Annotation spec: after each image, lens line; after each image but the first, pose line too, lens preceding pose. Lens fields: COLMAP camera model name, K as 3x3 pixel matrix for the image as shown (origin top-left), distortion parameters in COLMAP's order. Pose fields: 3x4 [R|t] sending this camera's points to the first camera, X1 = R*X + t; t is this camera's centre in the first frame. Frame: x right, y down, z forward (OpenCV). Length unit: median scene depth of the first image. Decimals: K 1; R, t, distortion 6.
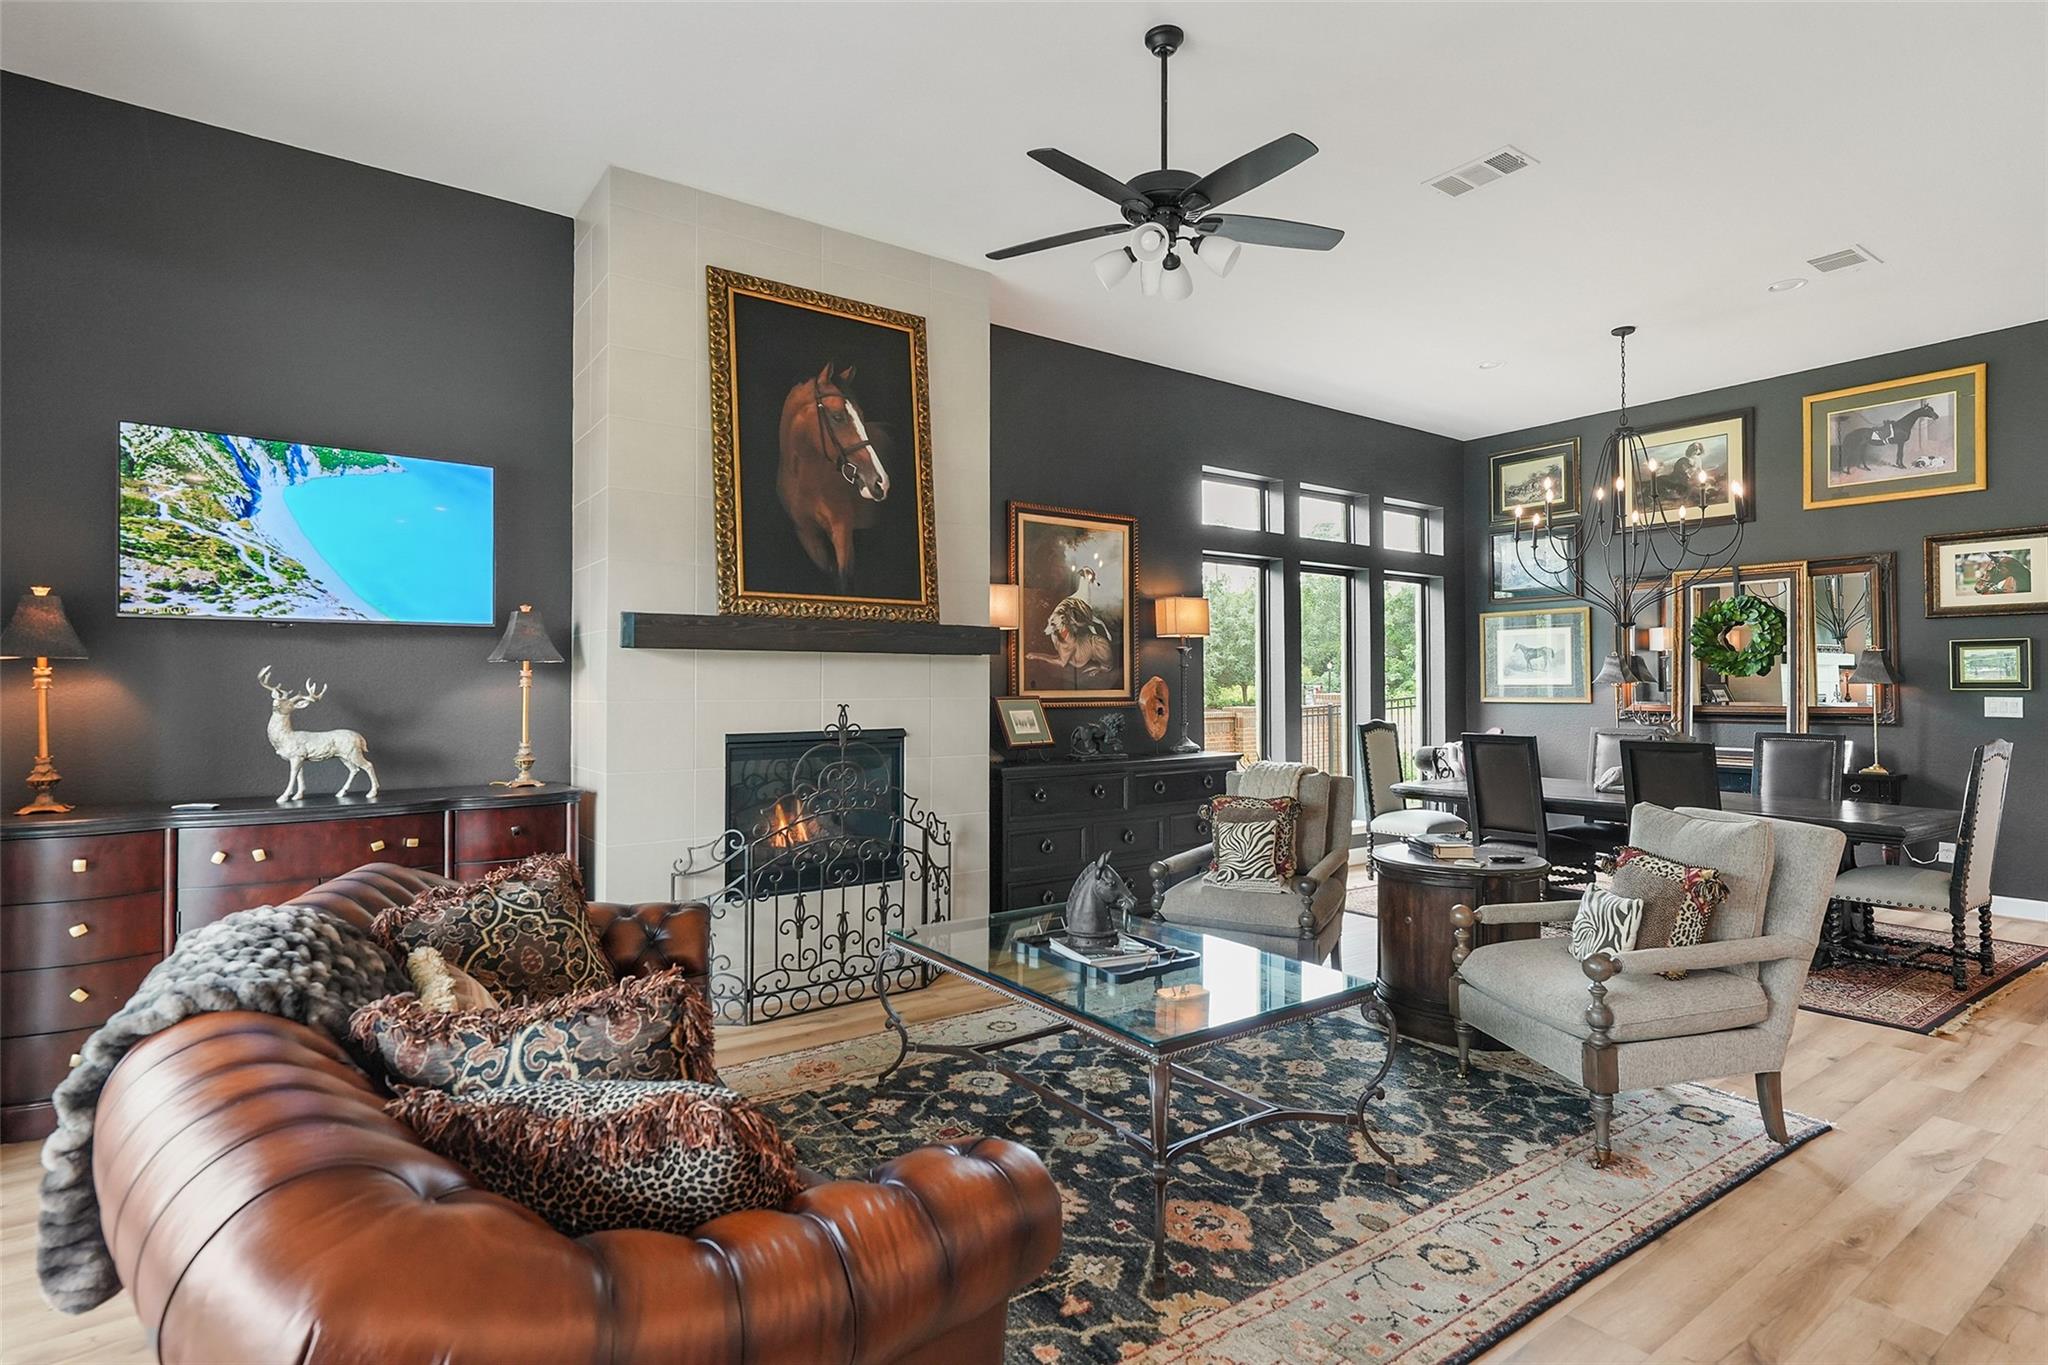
lens RADIAL K [[1023.7, 0, 1029.3], [0, 1023.7, 670.7], [0, 0, 1]] dist [0.004006, 0.002054]
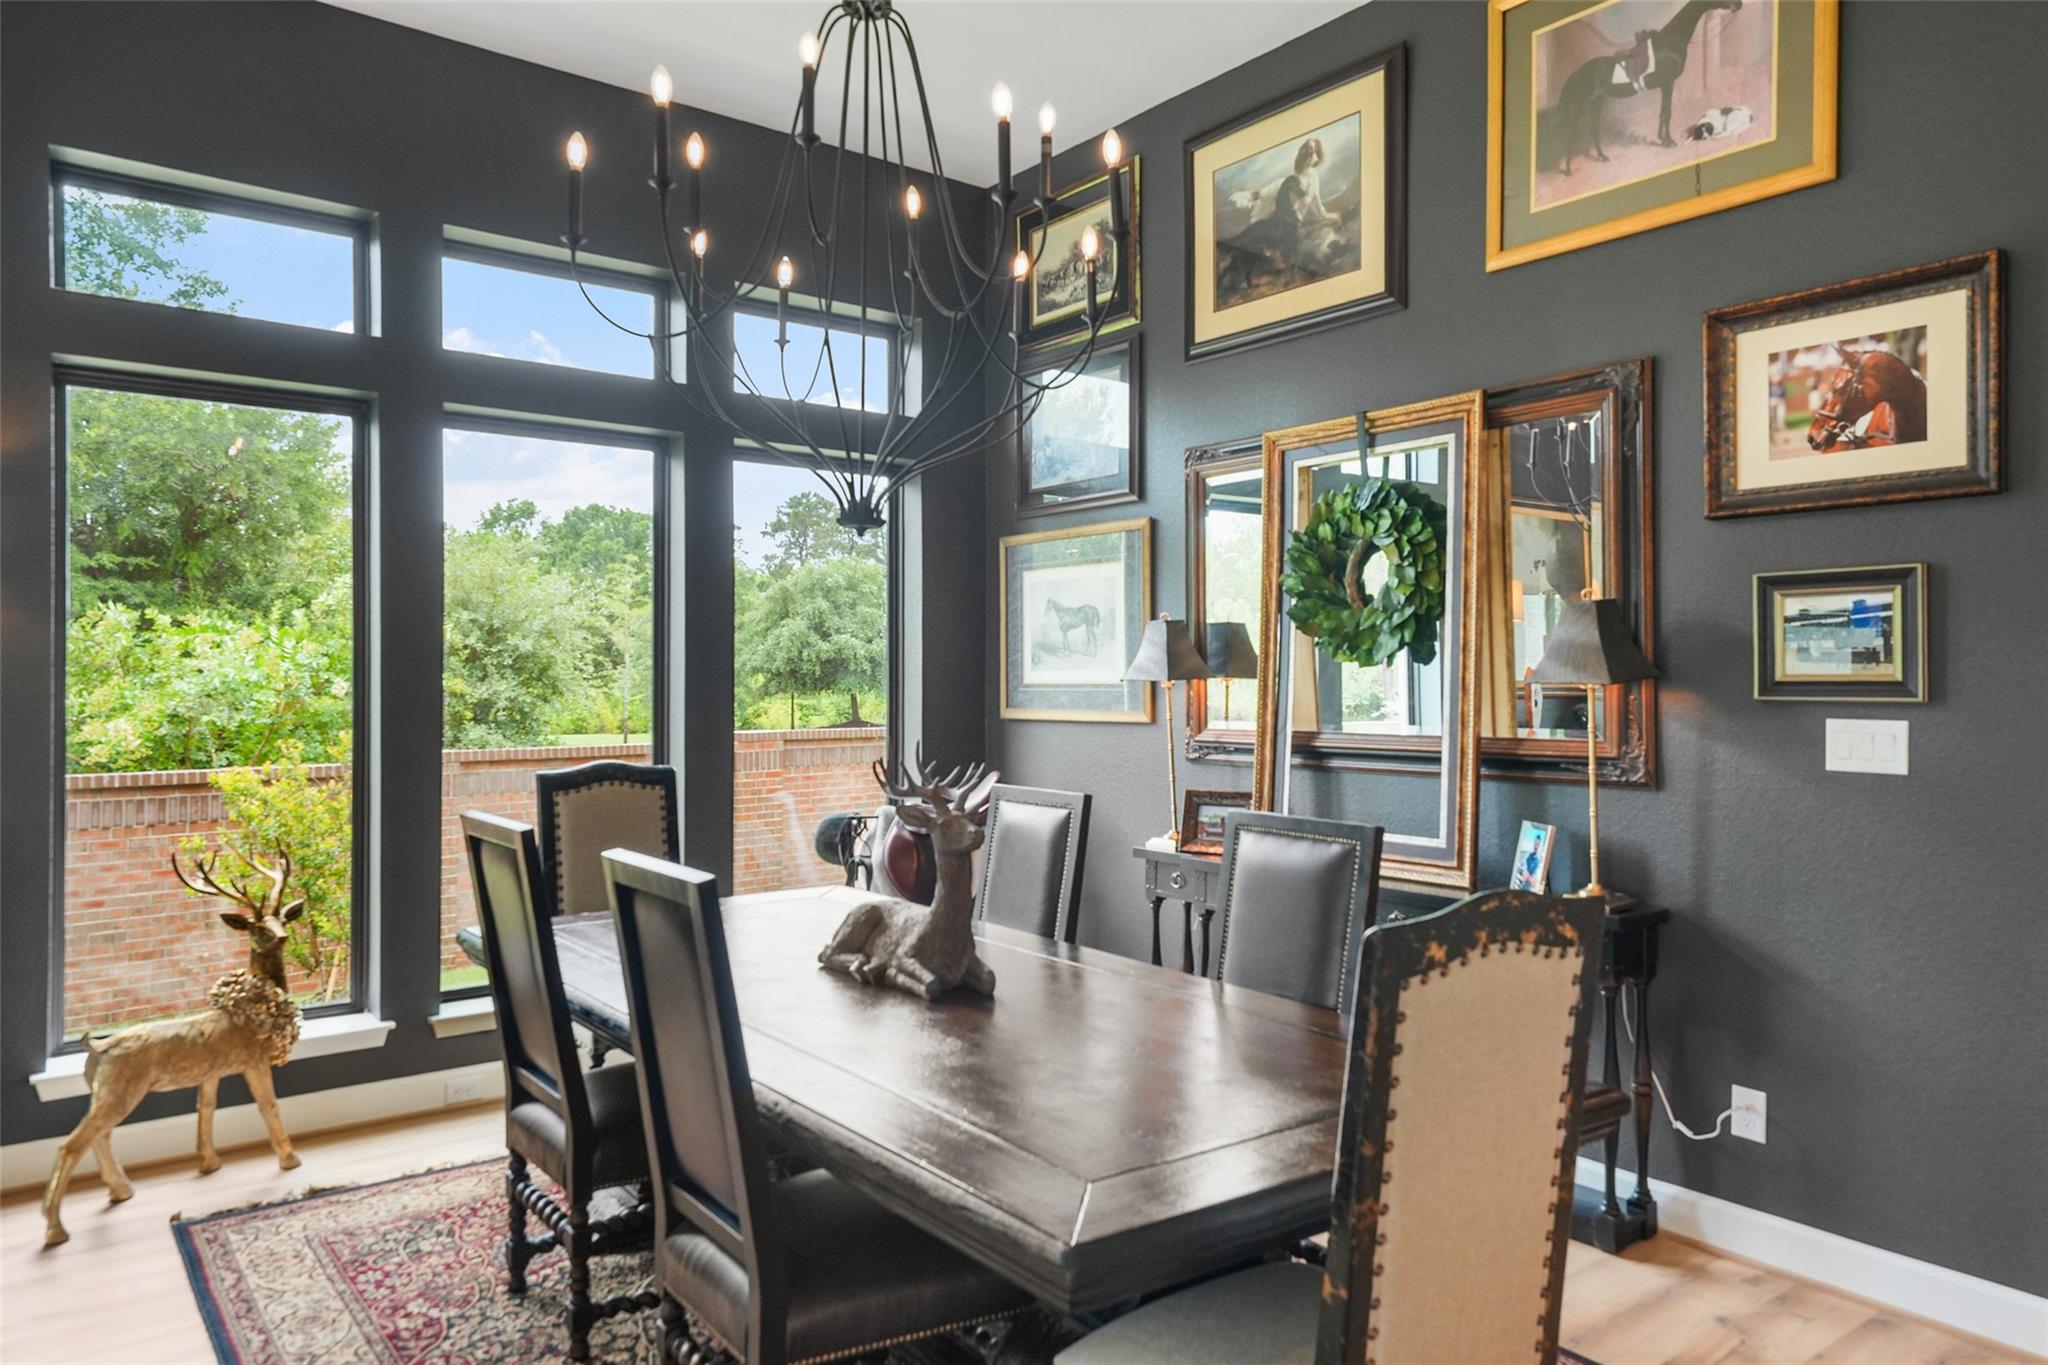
lens RADIAL K [[1360.8, 0, 1026.0], [0, 1360.8, 671.6], [0, 0, 1]] dist [0.029505, -0.000390]
pose [[0.999630, 0.003448, 0.026985, 0.809796], [-0.003654, 0.999964, 0.007602, 0.006386], [-0.026958, -0.007698, 0.999607, 0.649453]]
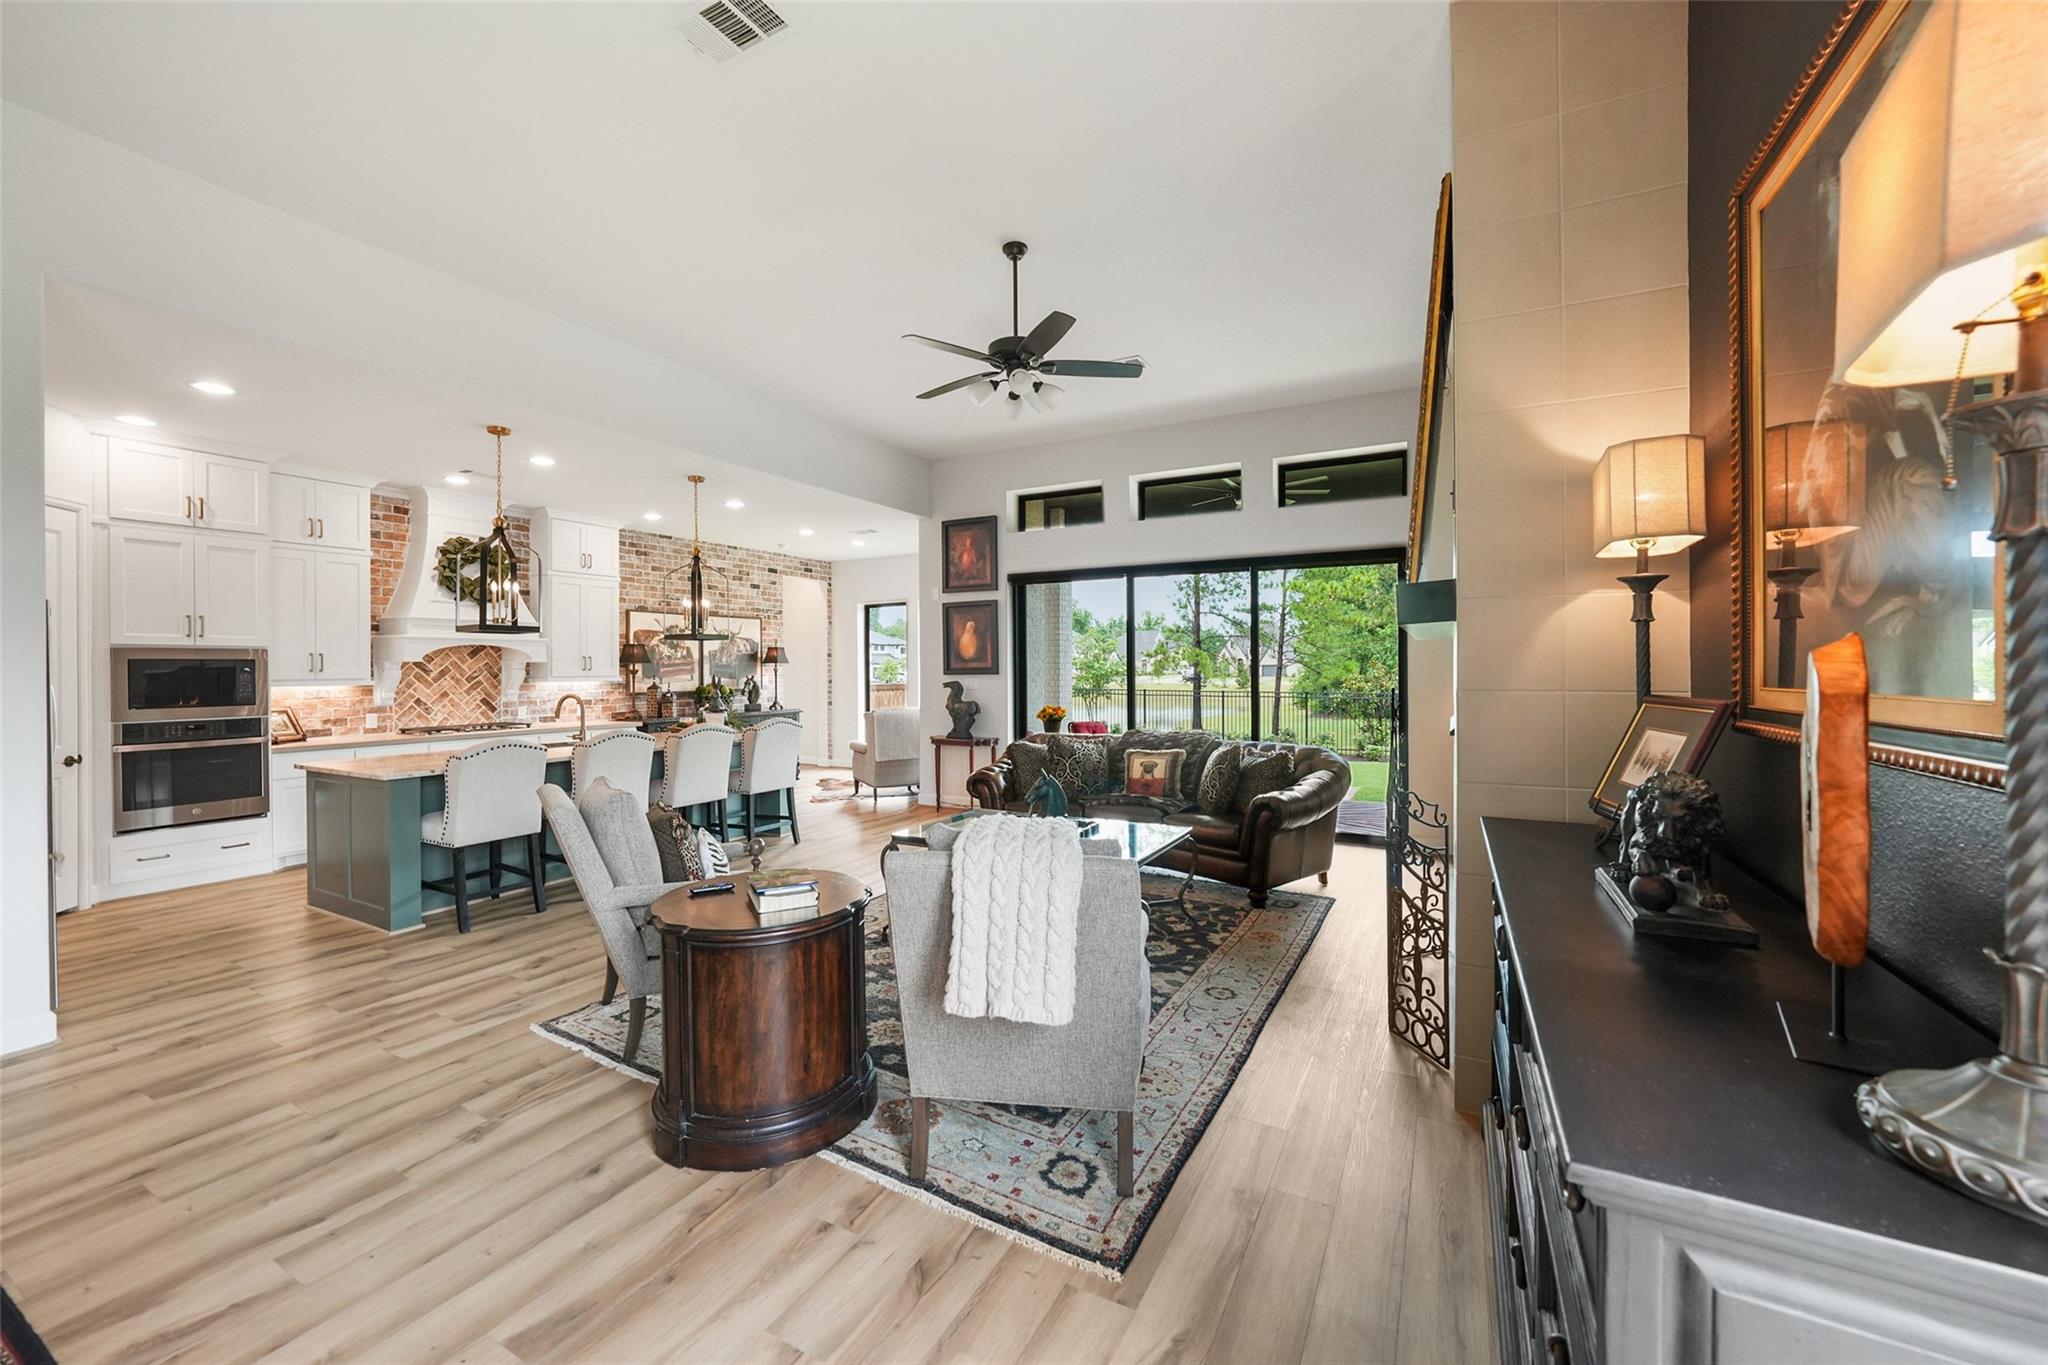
lens RADIAL K [[794.3, 0, 1027.8], [0, 794.3, 666.8], [0, 0, 1]] dist [-0.019882, 0.005863]
pose [[-0.903073, 0.005239, -0.429456, 0.444947], [0.012487, 0.999823, -0.014060, 0.017658], [0.429306, -0.018060, -0.902978, 1.468644]]
